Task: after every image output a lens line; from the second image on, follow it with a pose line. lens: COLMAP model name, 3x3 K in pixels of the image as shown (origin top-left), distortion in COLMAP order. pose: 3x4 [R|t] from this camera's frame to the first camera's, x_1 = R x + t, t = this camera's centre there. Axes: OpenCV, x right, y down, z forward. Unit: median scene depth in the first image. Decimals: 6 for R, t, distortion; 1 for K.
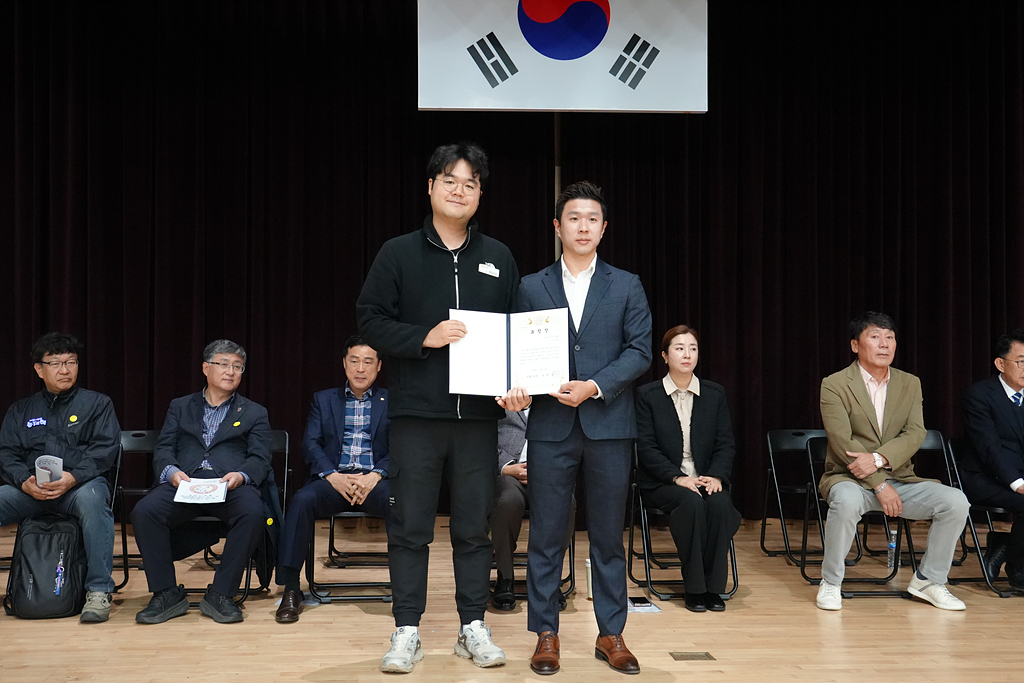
lens RADIAL K [[927.9, 0, 395.1], [0, 927.9, 367.1], [0, 0, 1]] dist [0.051056, -0.003845]
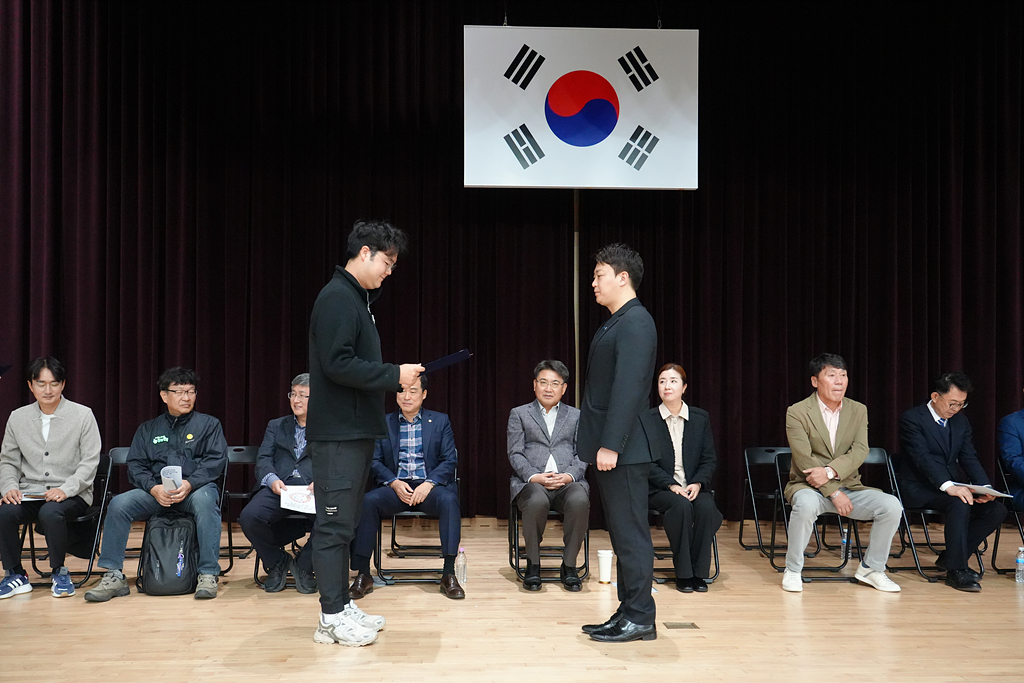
lens RADIAL K [[862.1, 0, 425.5], [0, 862.1, 394.8], [0, 0, 1]] dist [0.057417, -0.001147]
pose [[0.999981, 0.003488, 0.005043, -0.033161], [-0.003513, 0.999981, 0.005022, -0.007860], [-0.005025, -0.005040, 0.999975, -0.158913]]
